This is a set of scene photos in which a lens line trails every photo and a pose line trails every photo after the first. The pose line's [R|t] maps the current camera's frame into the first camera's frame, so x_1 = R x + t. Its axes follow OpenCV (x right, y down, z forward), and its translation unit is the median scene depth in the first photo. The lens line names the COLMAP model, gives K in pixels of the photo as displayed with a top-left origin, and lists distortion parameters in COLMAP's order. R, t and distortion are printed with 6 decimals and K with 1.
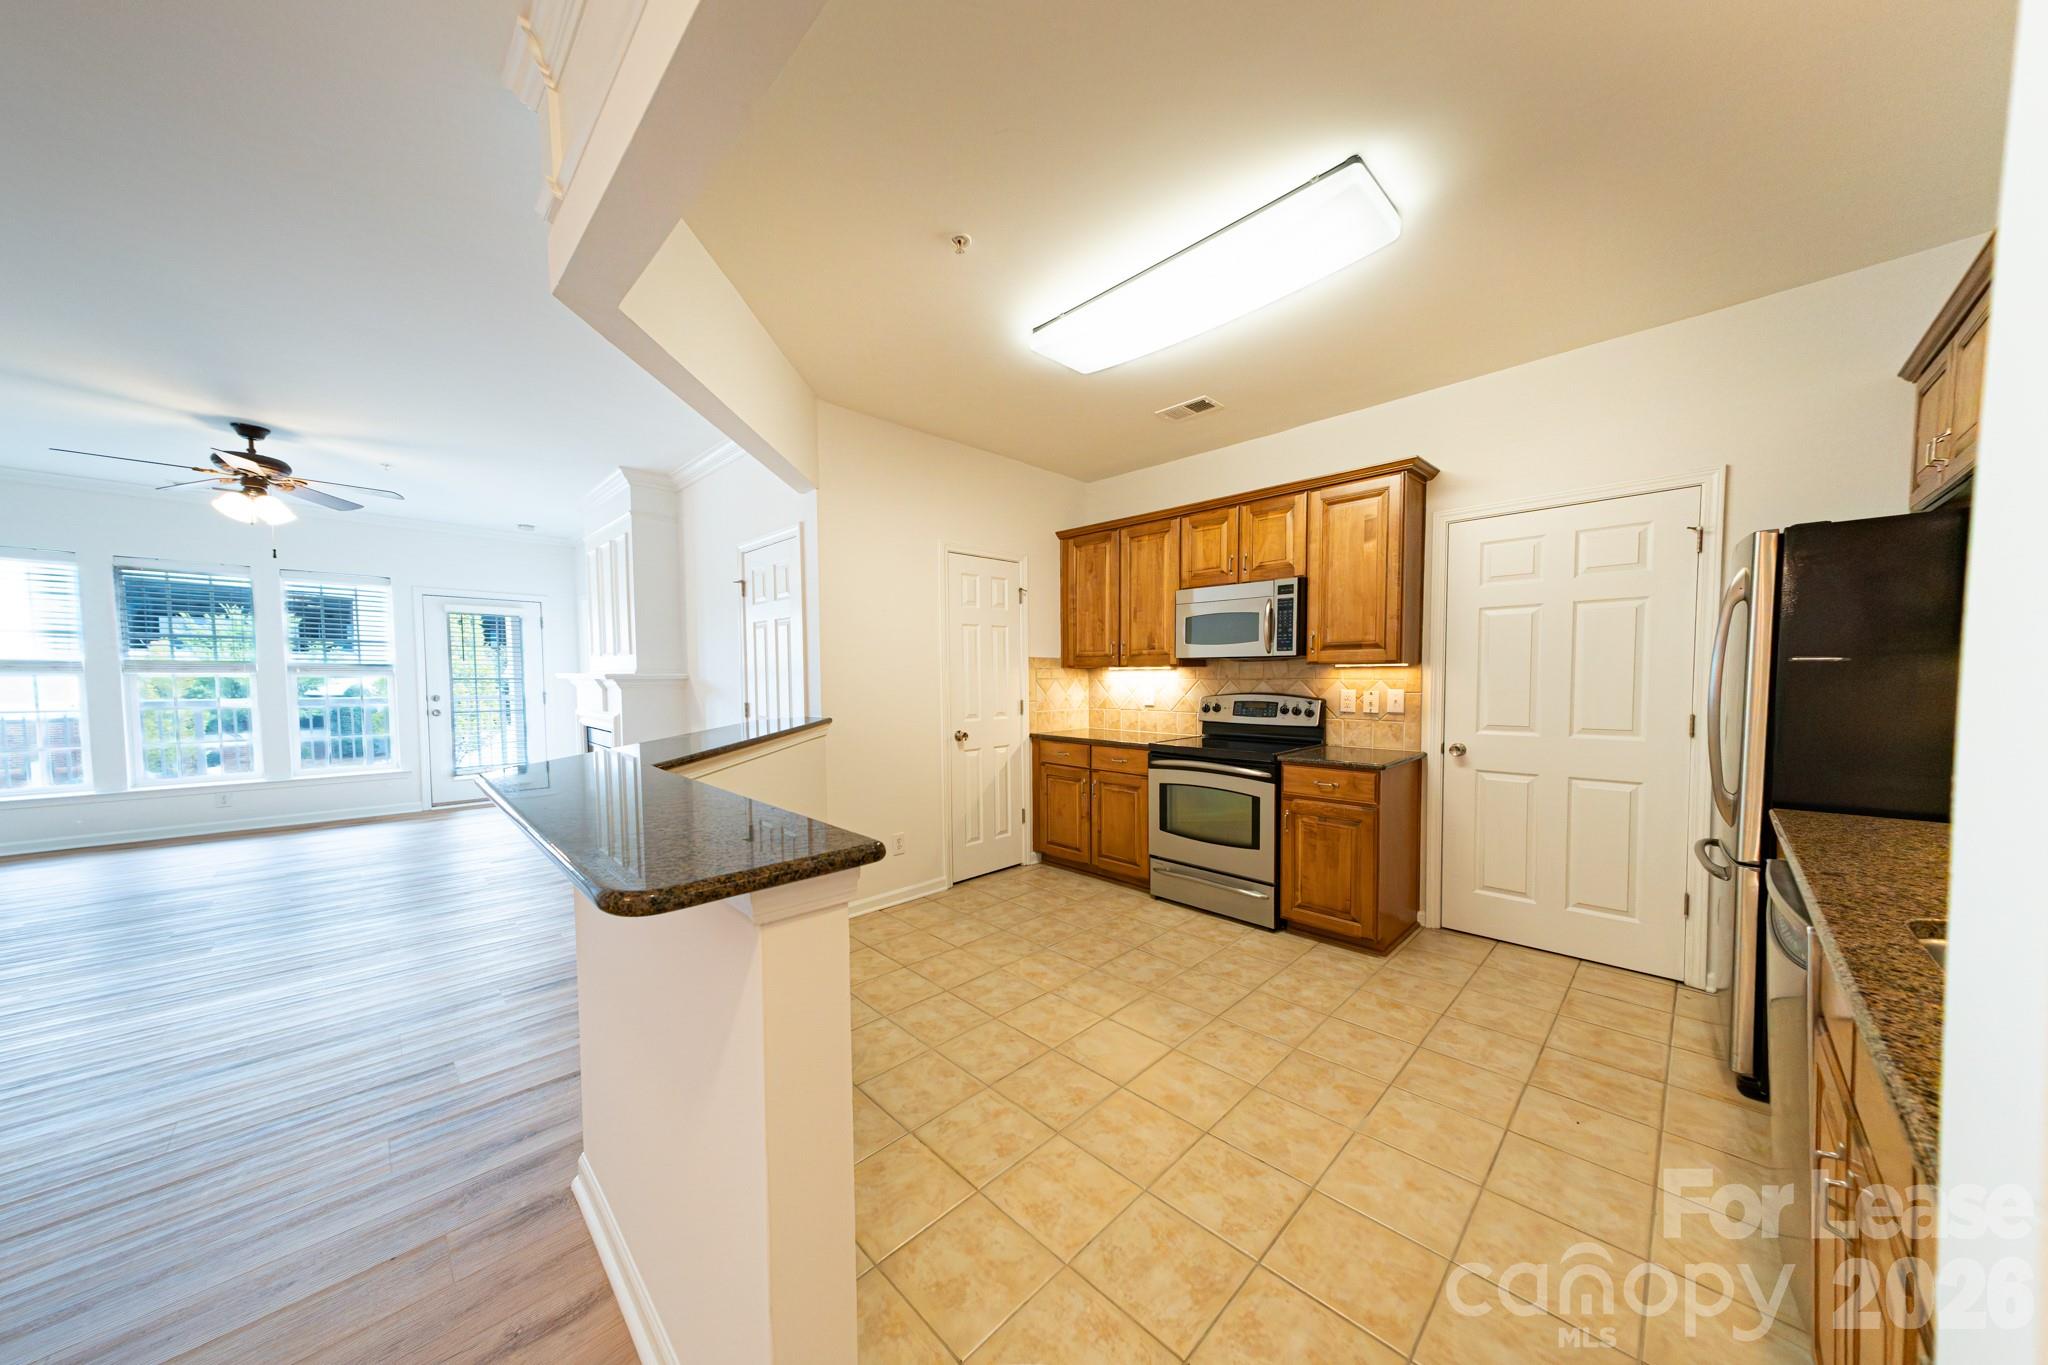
lens RADIAL K [[664.4, 0, 1023.2], [0, 664.4, 709.5], [0, 0, 1]] dist [0.011709, 0.000397]
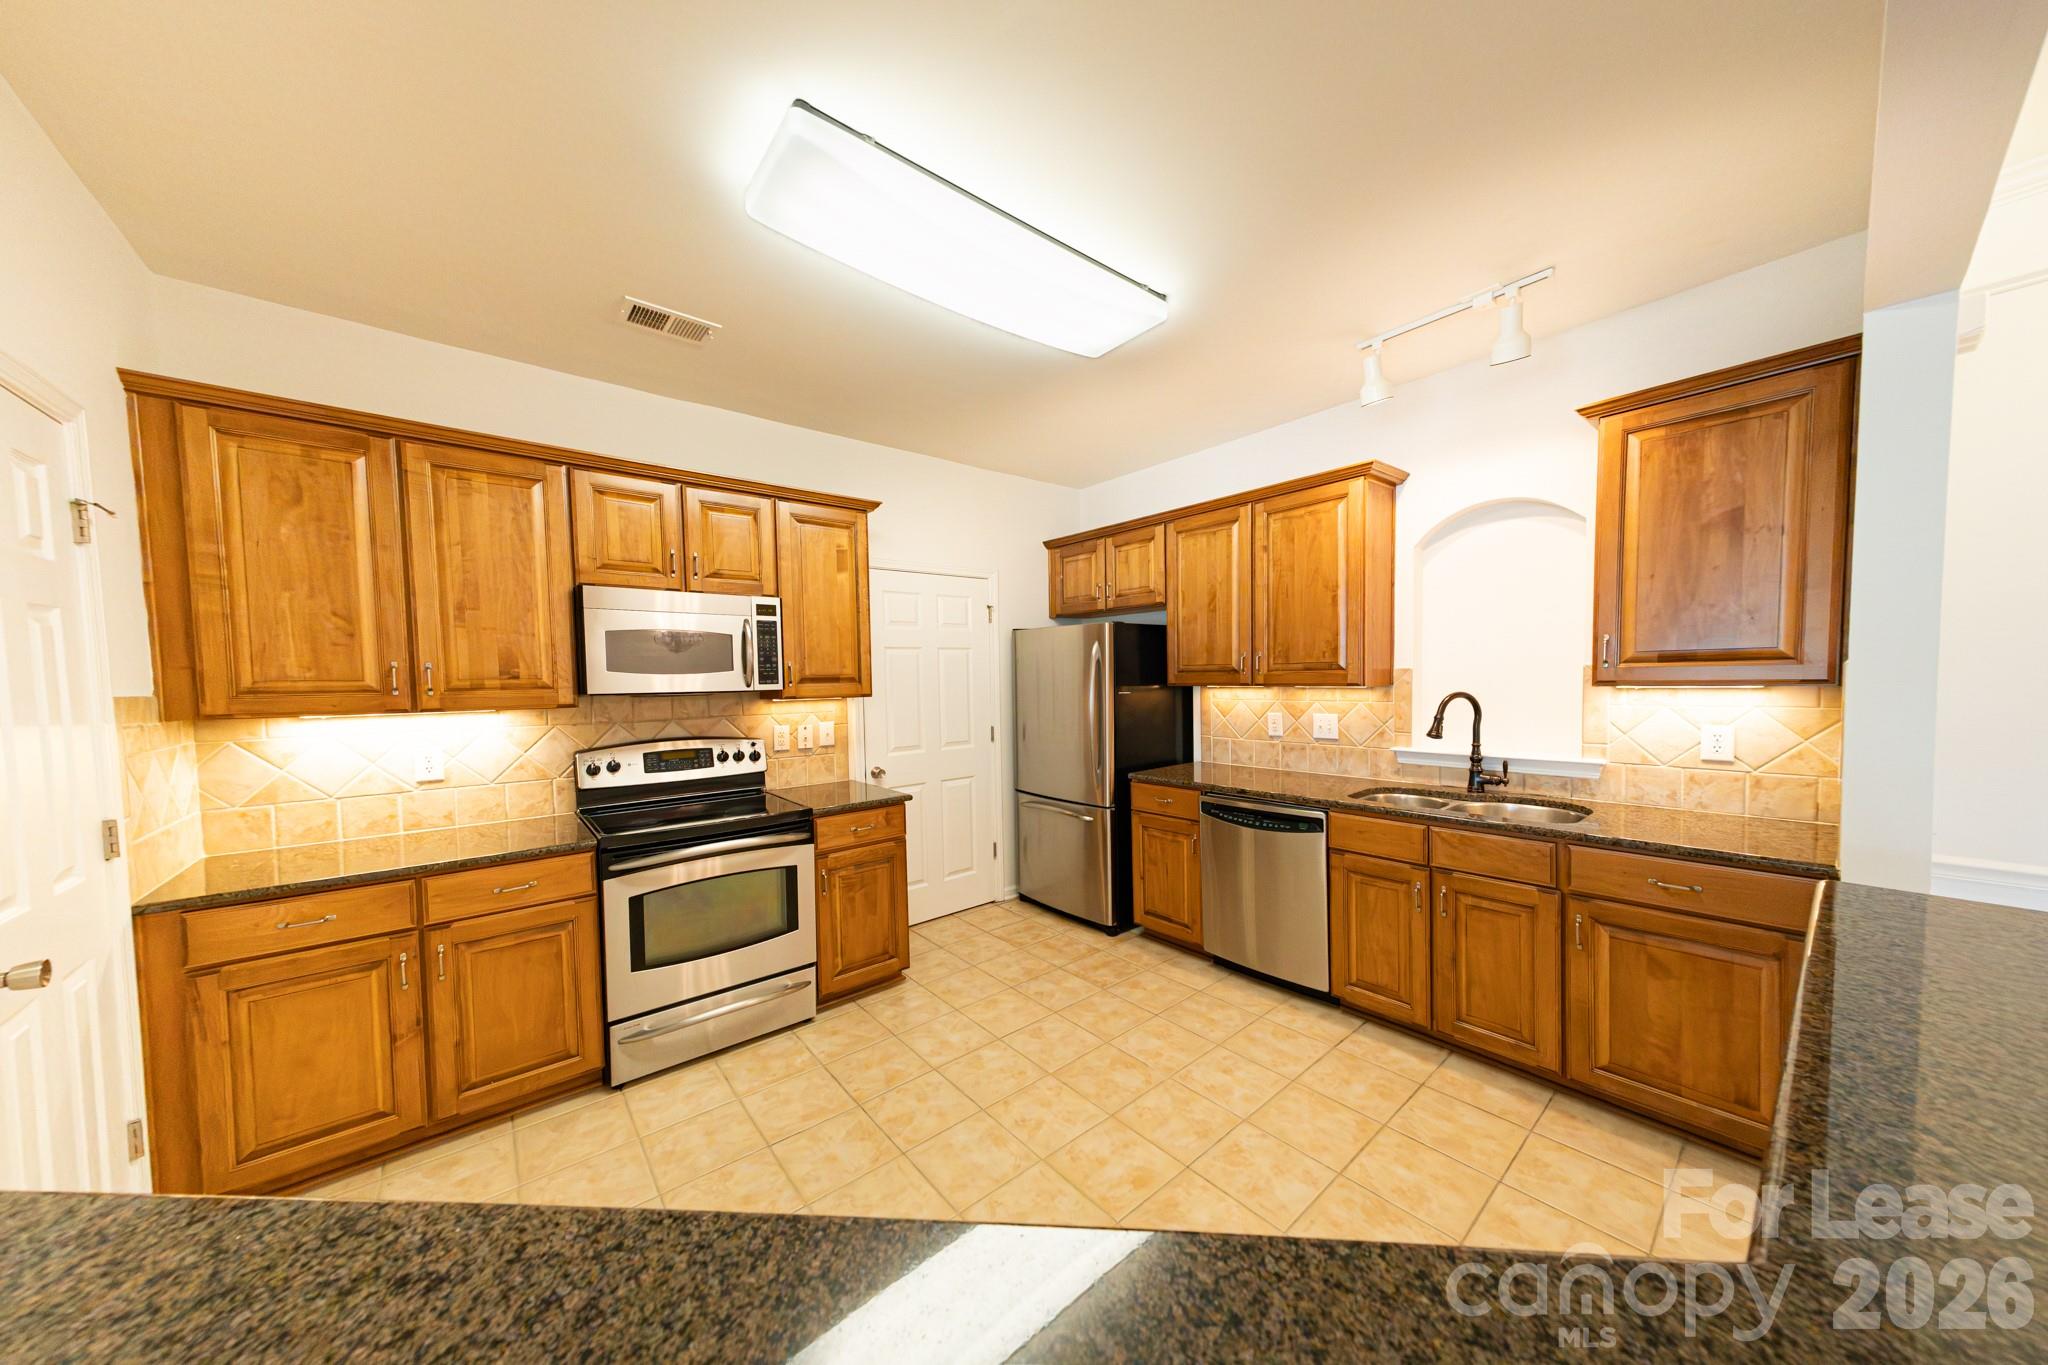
lens RADIAL K [[664.4, 0, 1024.3], [0, 664.4, 705.7], [0, 0, 1]] dist [0.011709, 0.000397]
pose [[0.085196, -0.039207, 0.995593, -0.406586], [0.069573, 0.997021, 0.033309, -0.067266], [-0.993932, 0.066429, 0.087670, 0.613538]]
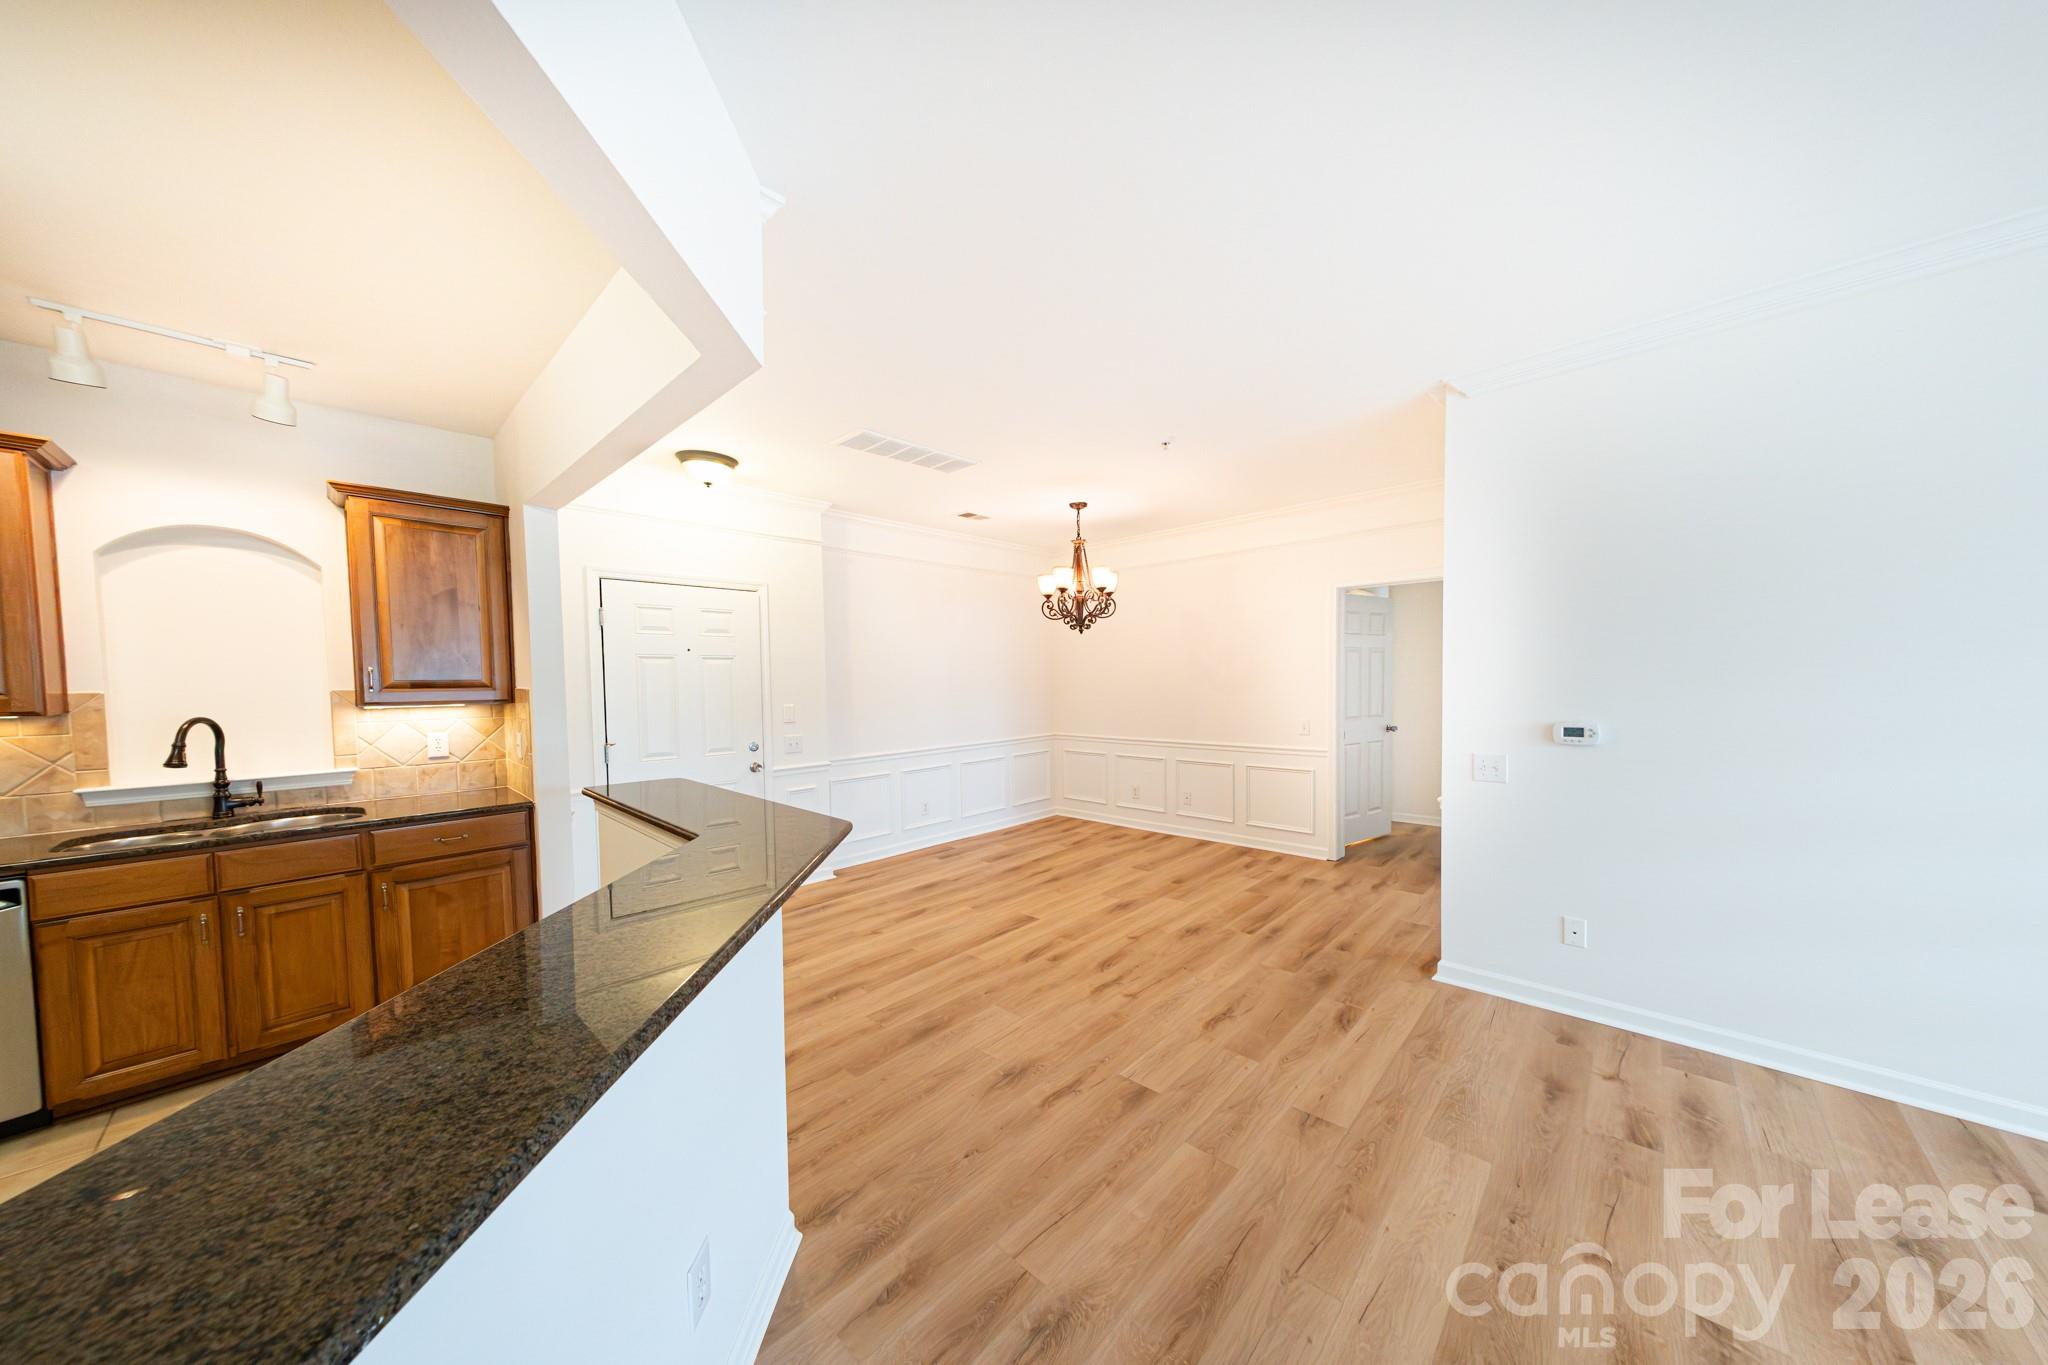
lens RADIAL K [[664.4, 0, 1018.4], [0, 664.4, 710.2], [0, 0, 1]] dist [0.011709, 0.000397]
pose [[-0.999516, 0.020185, -0.023667, -0.496087], [0.017787, 0.995078, 0.097482, -0.088703], [0.025518, 0.097014, -0.994956, 0.963991]]
